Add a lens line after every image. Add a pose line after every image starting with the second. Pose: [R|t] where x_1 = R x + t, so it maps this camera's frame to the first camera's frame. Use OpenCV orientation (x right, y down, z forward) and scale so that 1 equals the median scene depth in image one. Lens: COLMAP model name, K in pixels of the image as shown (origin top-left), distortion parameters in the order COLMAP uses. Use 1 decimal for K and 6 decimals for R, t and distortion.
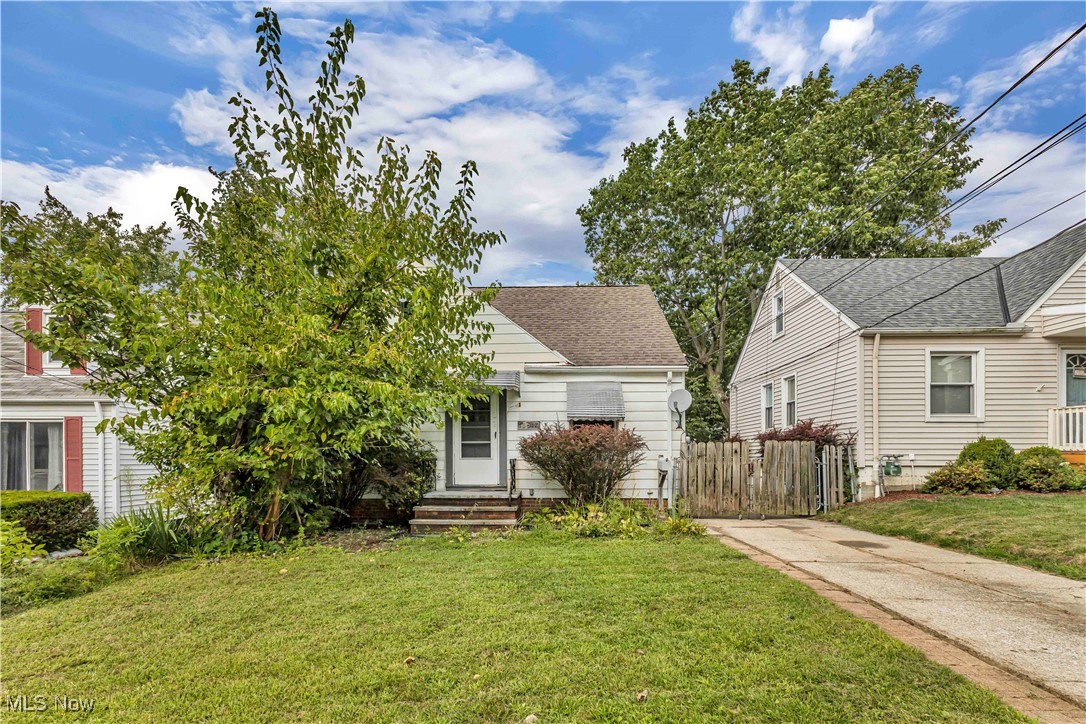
lens RADIAL K [[472.5, 0, 550.5], [0, 472.5, 373.6], [0, 0, 1]] dist [0.001716, -0.000572]
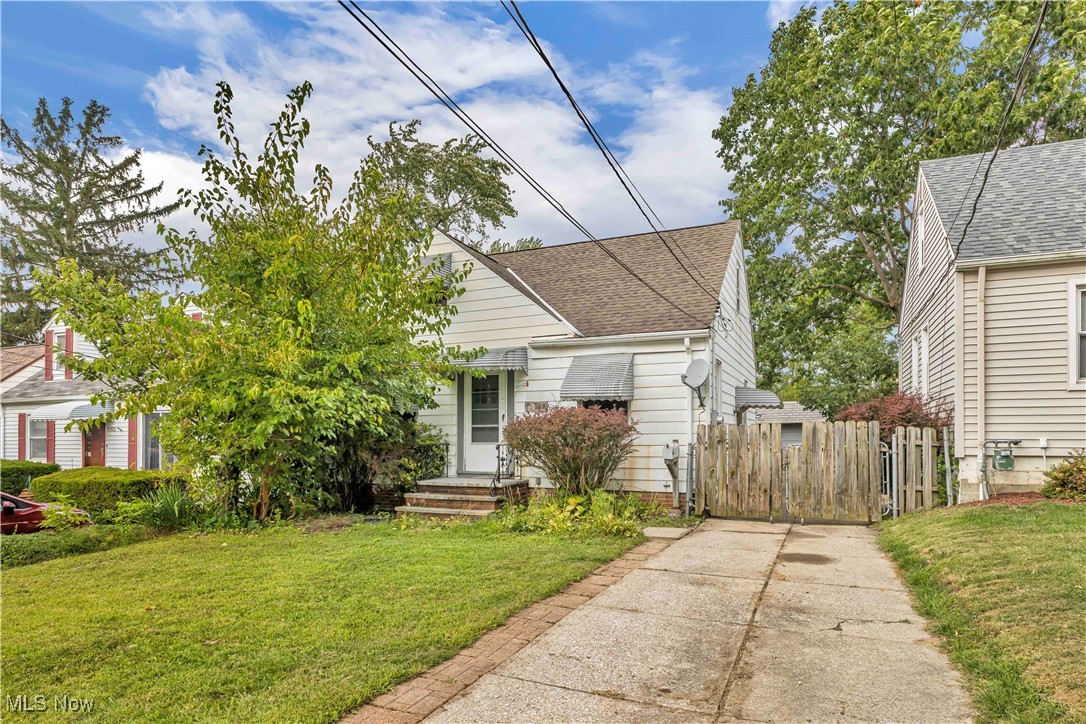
lens RADIAL K [[594.8, 0, 542.8], [0, 594.8, 329.3], [0, 0, 1]] dist [0.003707, -0.000922]
pose [[0.935131, -0.065583, -0.348179, 0.388075], [0.066064, 0.997760, -0.010504, -0.025223], [0.348088, -0.013180, 0.937369, -0.053537]]
